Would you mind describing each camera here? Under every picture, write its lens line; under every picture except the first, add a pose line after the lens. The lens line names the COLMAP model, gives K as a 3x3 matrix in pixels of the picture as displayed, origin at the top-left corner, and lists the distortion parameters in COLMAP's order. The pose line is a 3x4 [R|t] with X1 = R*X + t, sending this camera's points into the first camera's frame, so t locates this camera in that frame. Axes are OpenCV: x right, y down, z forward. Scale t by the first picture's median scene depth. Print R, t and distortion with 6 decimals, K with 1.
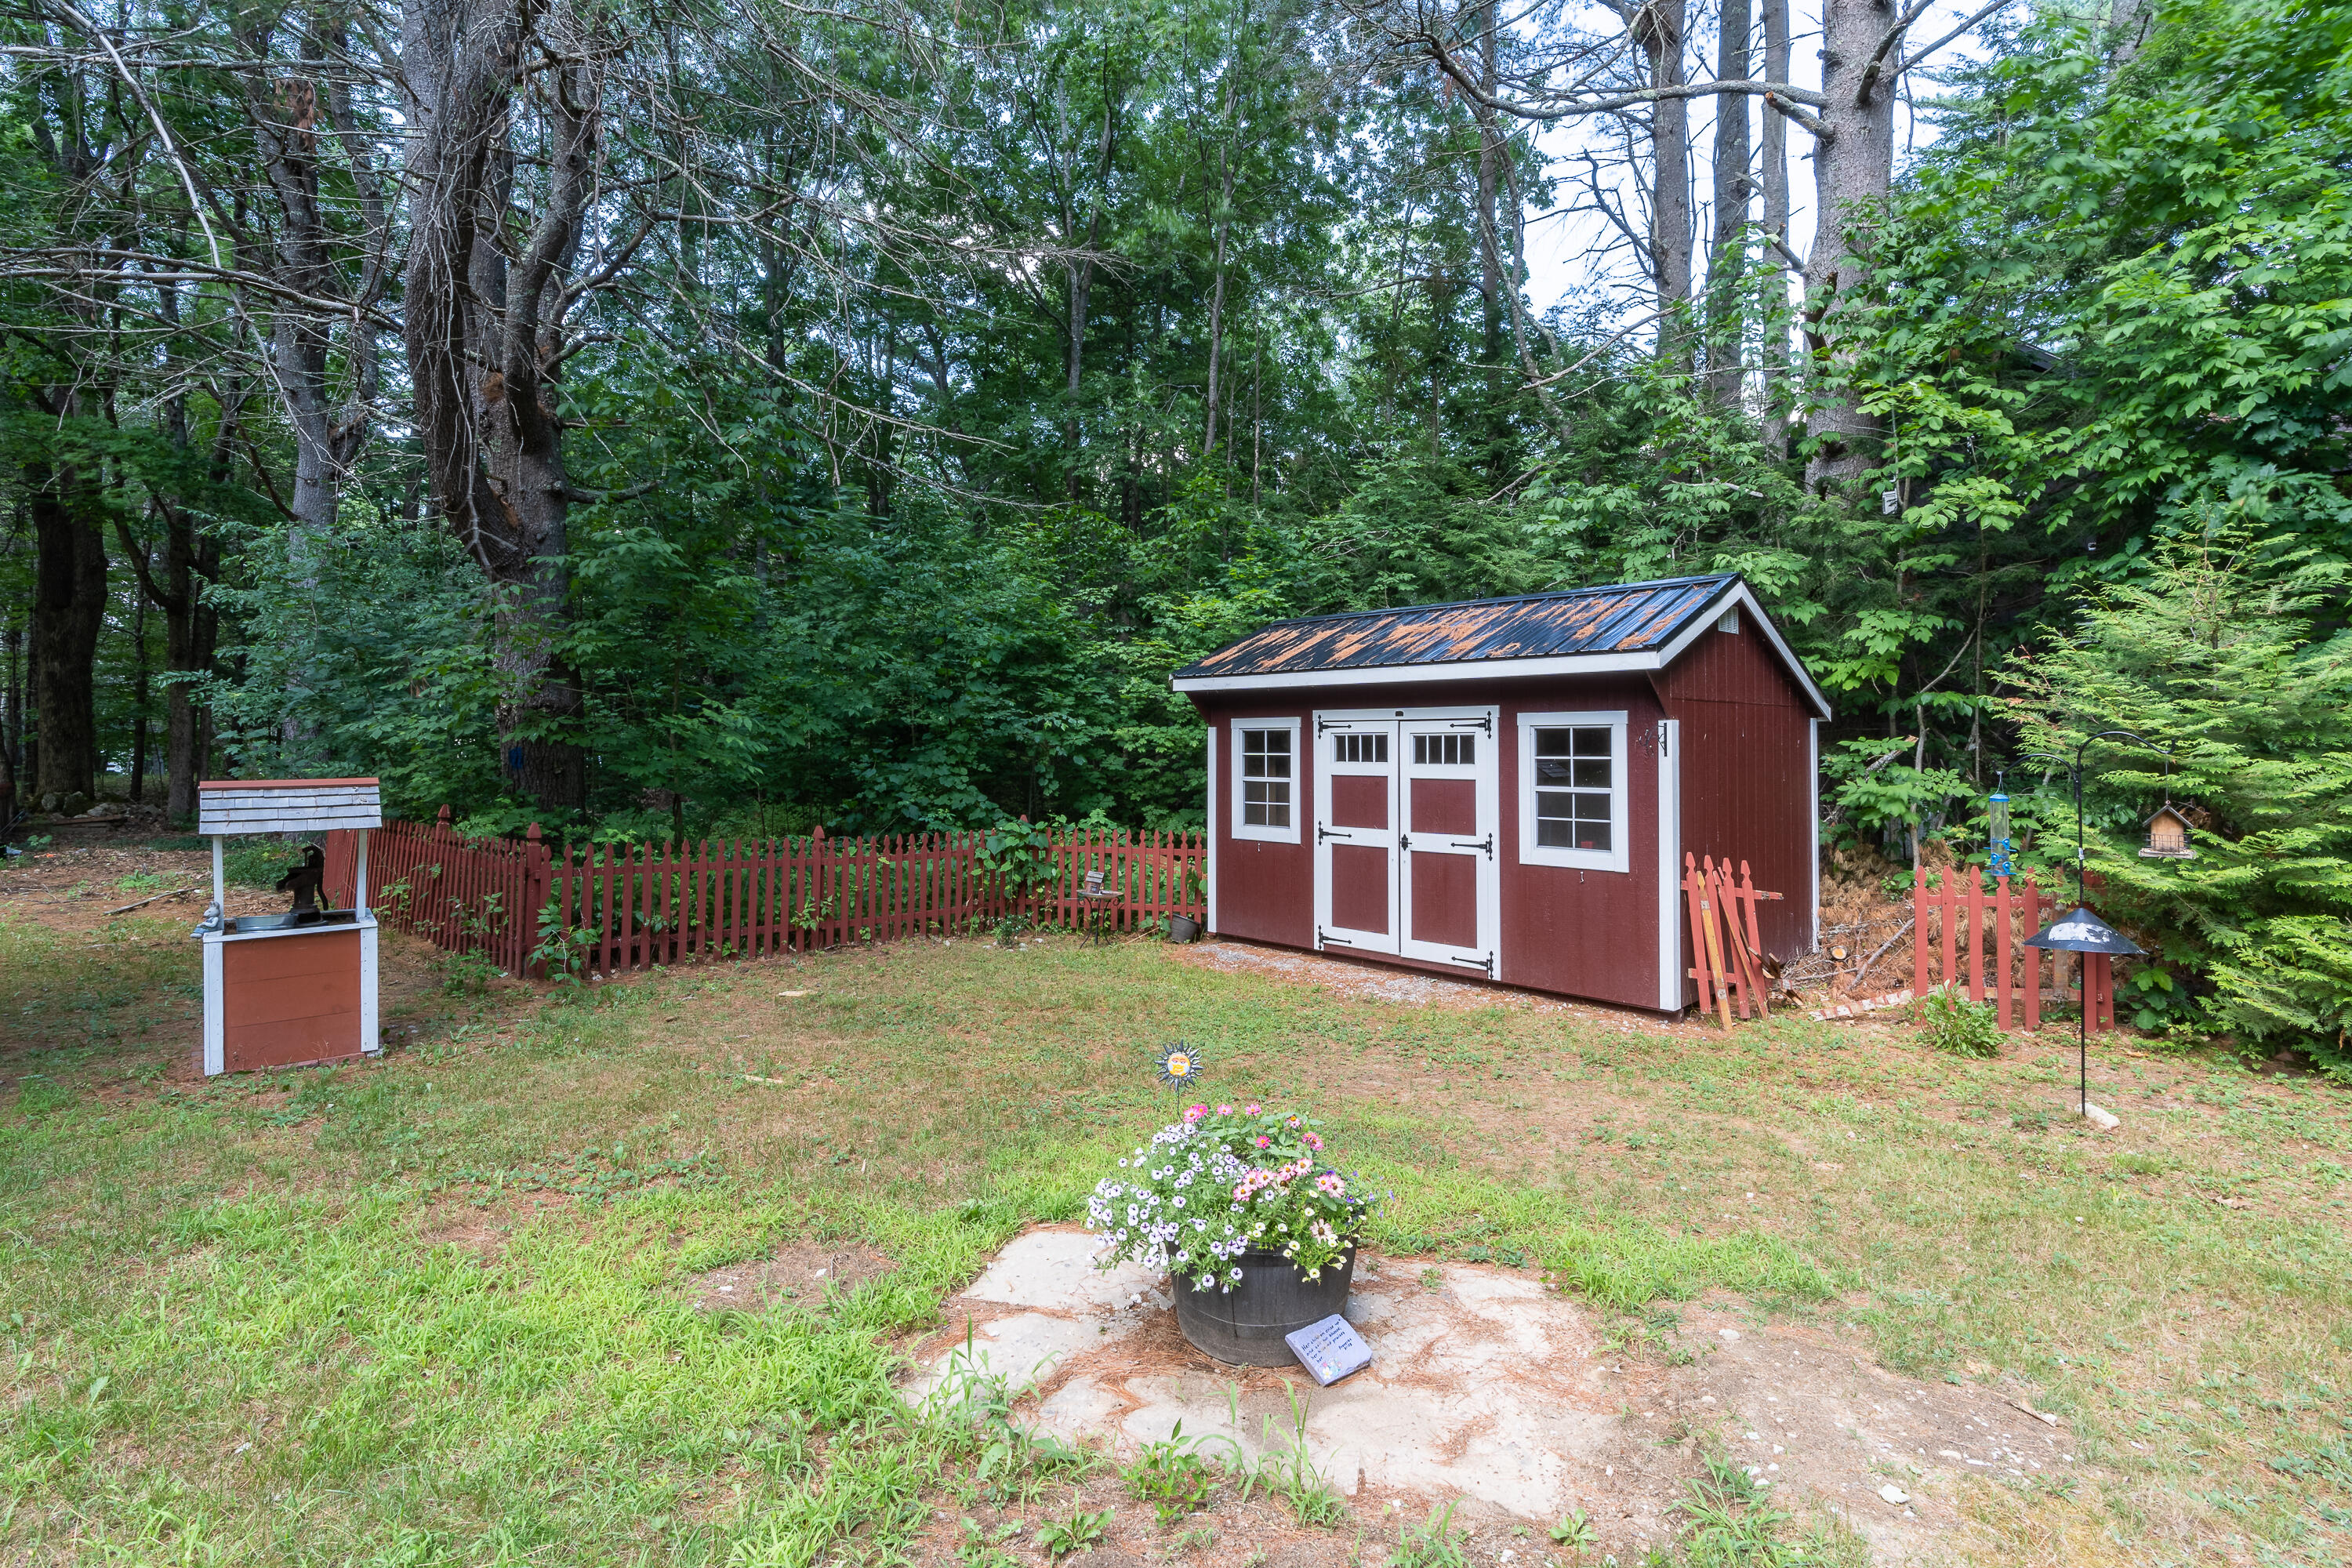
lens RADIAL K [[1128.1, 0, 1143.5], [0, 1128.1, 716.7], [0, 0, 1]] dist [0.000976, 0.000263]
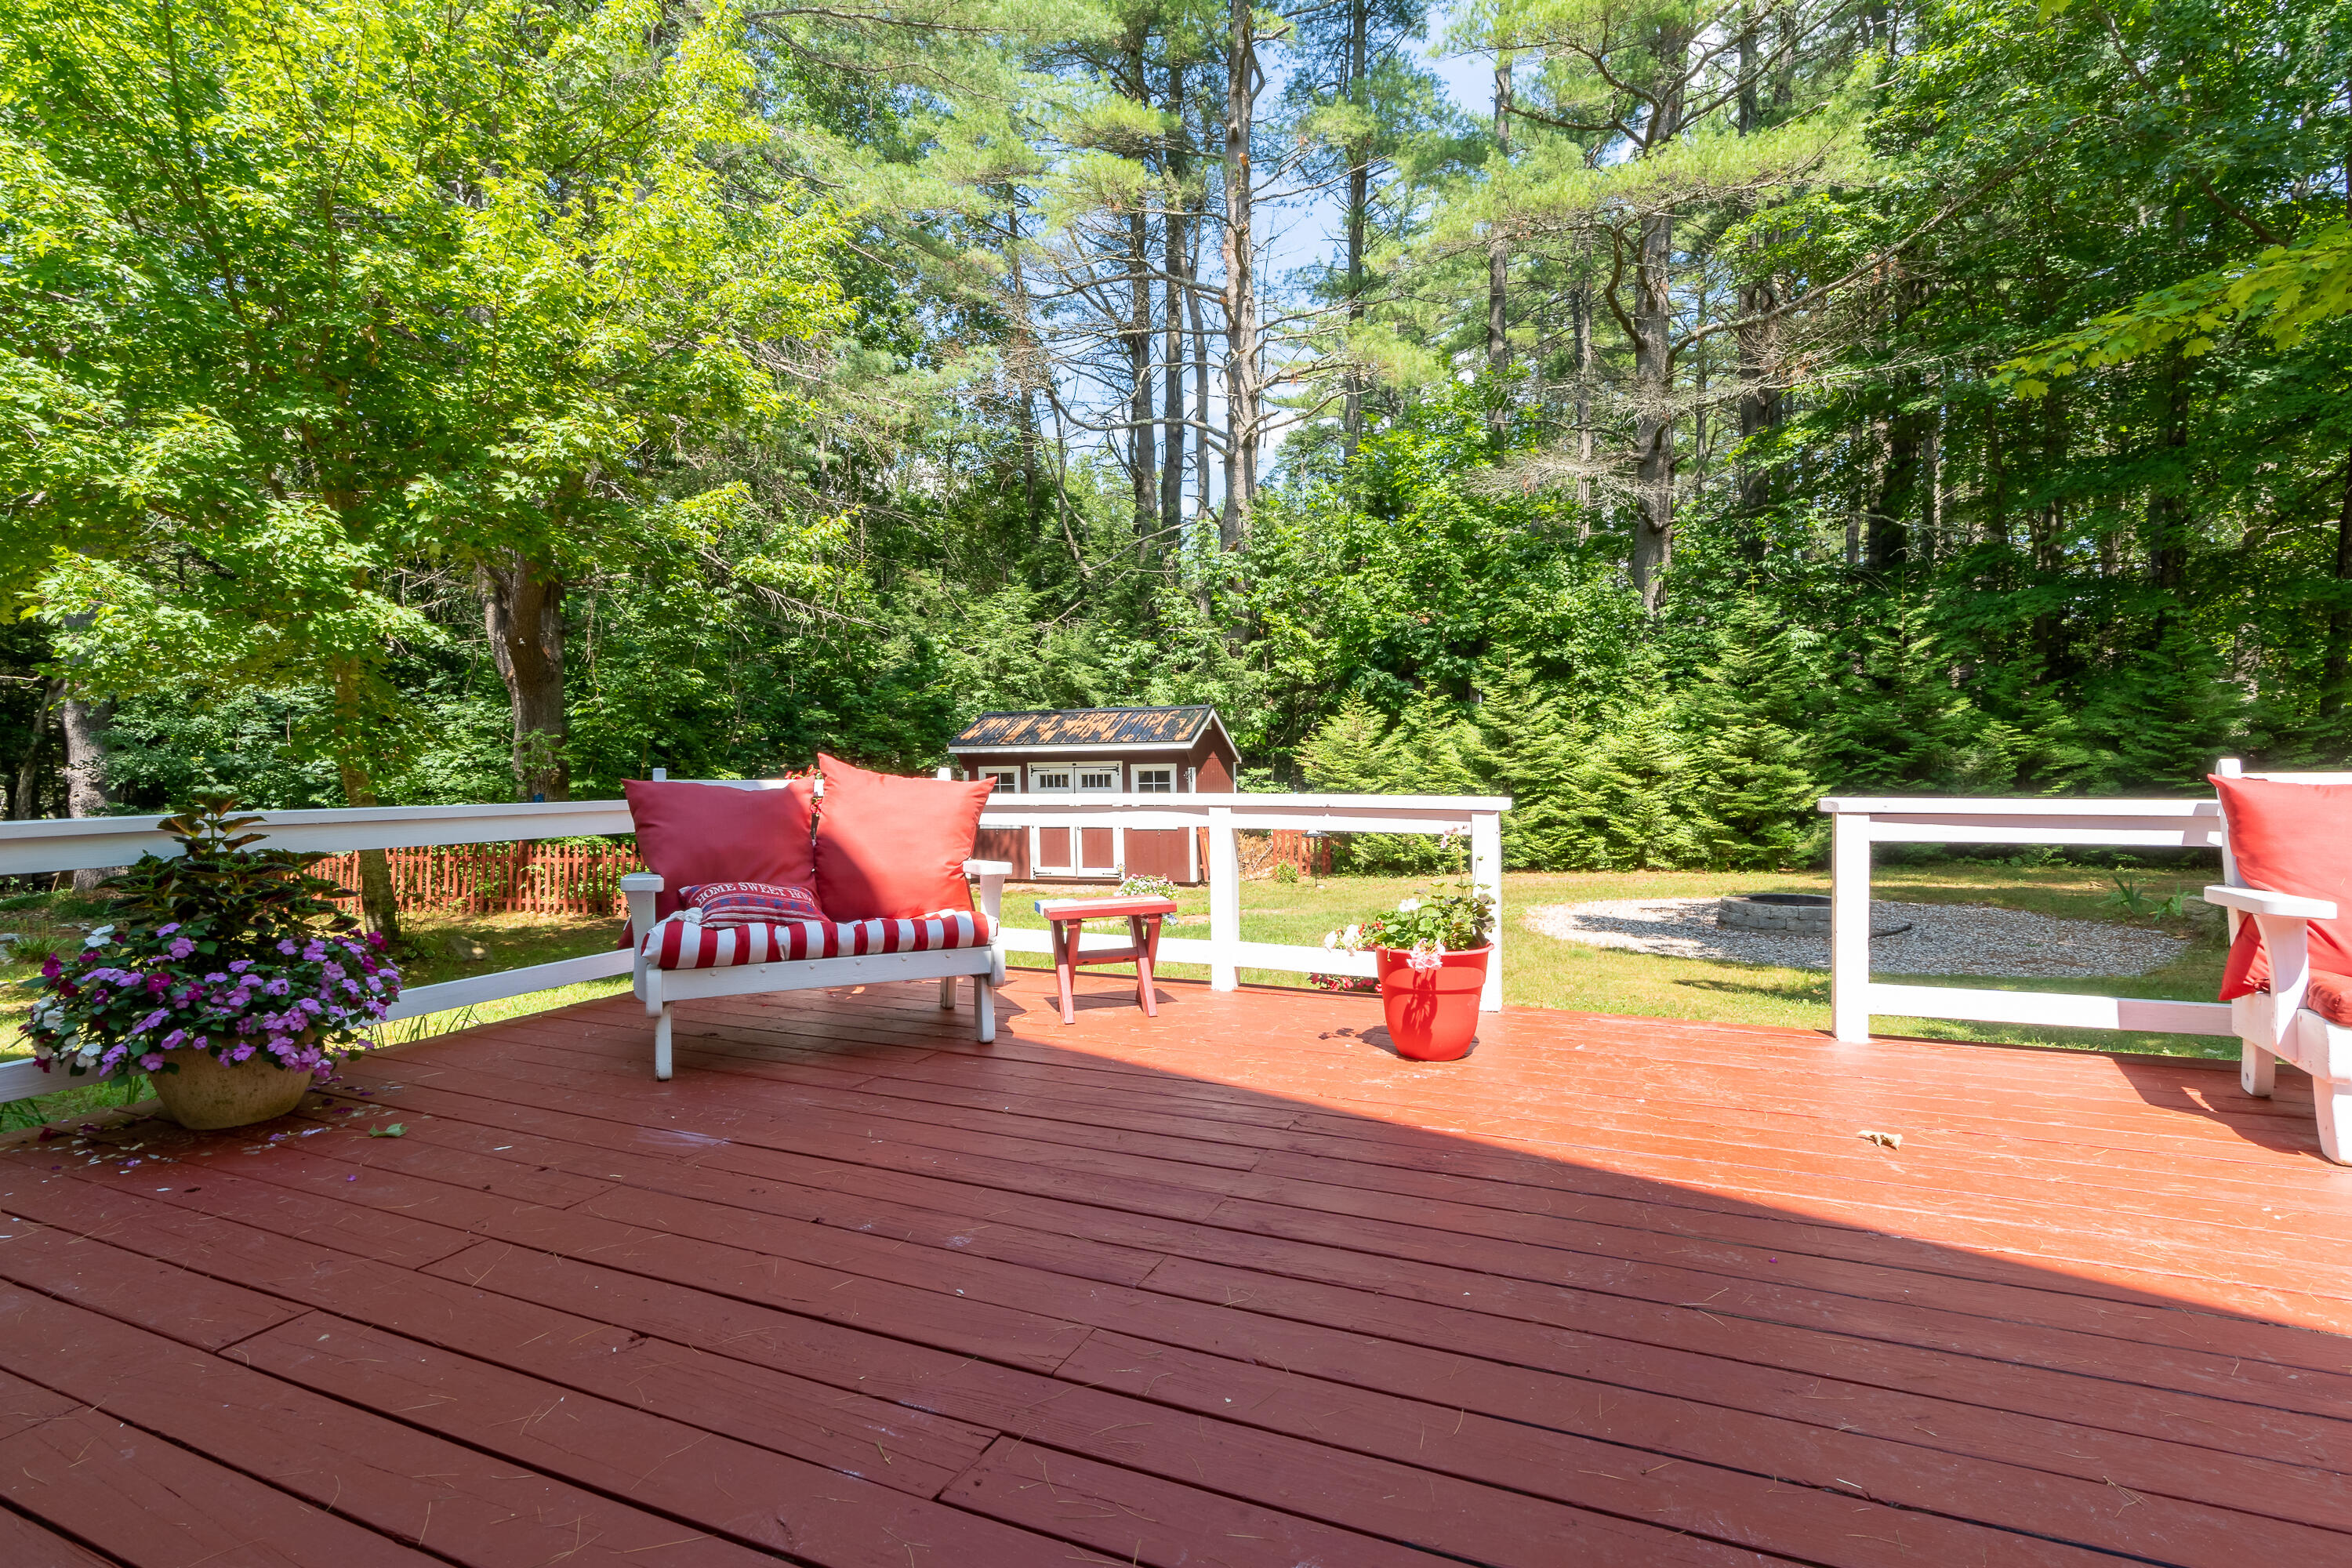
lens RADIAL K [[1111.6, 0, 1176.0], [0, 1111.6, 784.0], [0, 0, 1]] dist [-0.001513, 0.000548]
pose [[0.865227, -0.031891, 0.500365, -0.674235], [0.009415, 0.998833, 0.047381, -0.065195], [-0.501292, -0.036284, 0.864517, -0.940385]]
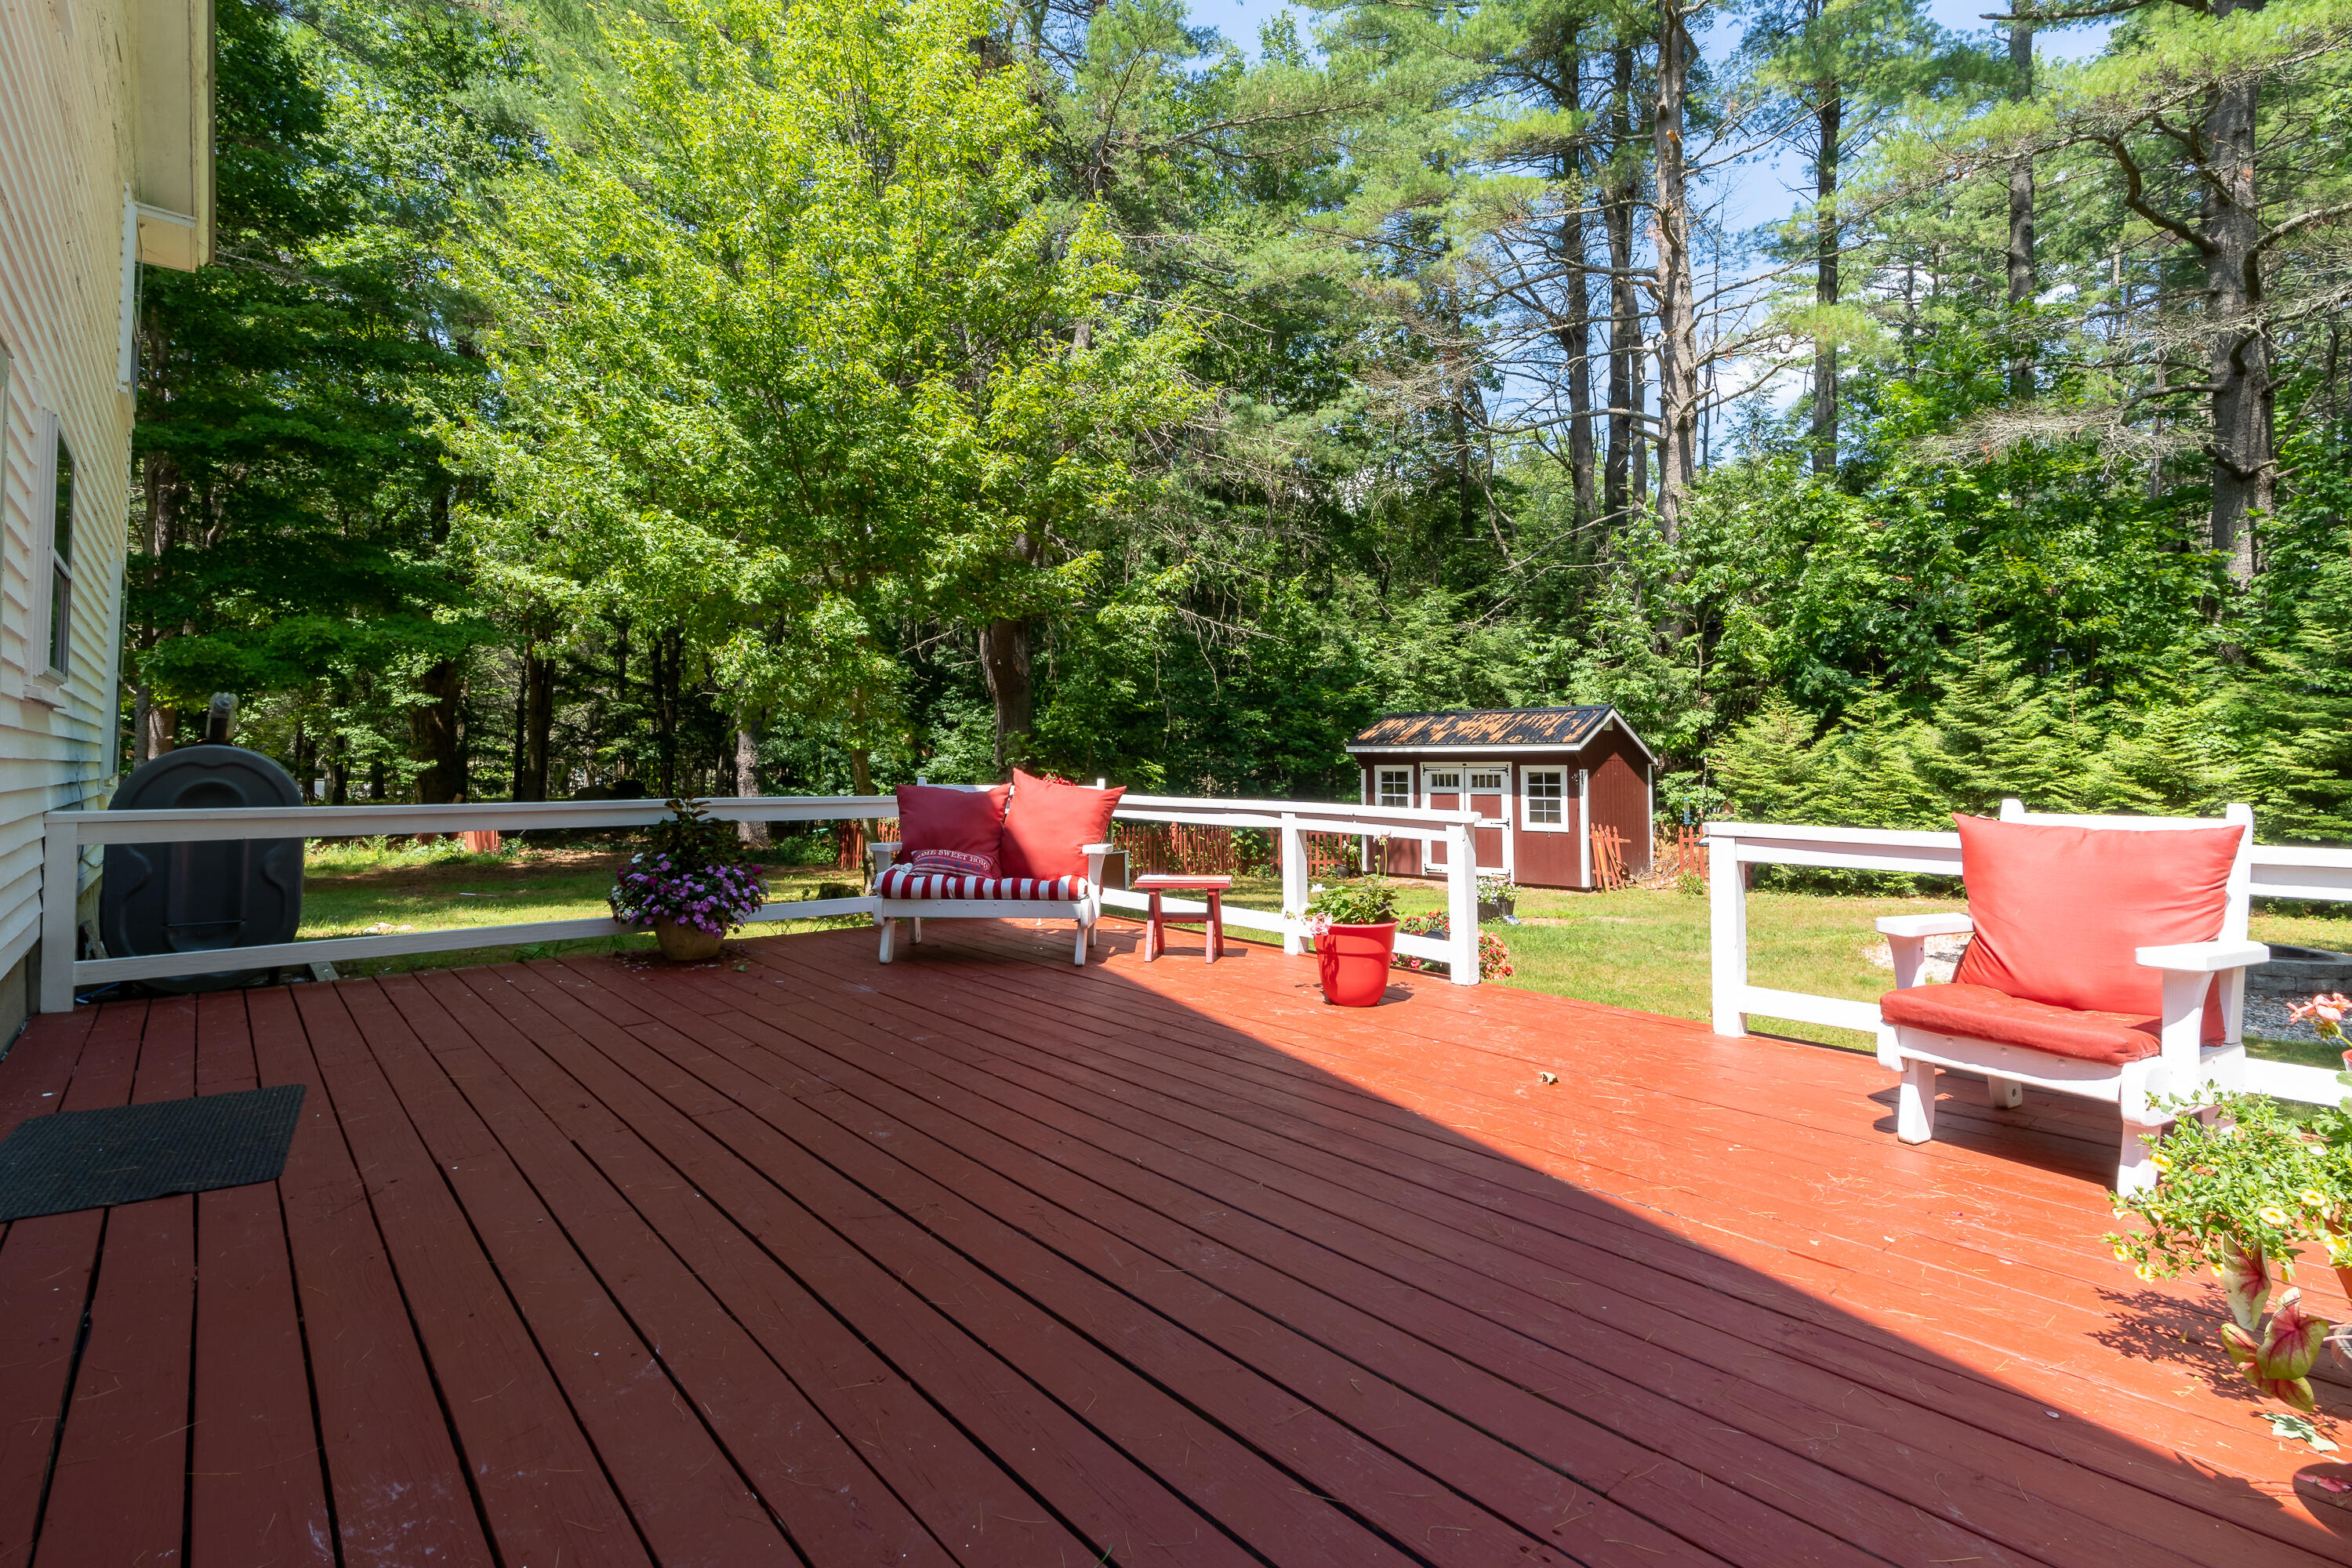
lens RADIAL K [[1128.1, 0, 1143.5], [0, 1128.1, 716.7], [0, 0, 1]] dist [0.000976, 0.000263]
pose [[0.998095, -0.009293, 0.060986, -0.537876], [0.009926, 0.999900, -0.010074, -0.081478], [-0.060886, 0.010660, 0.998088, -1.173242]]
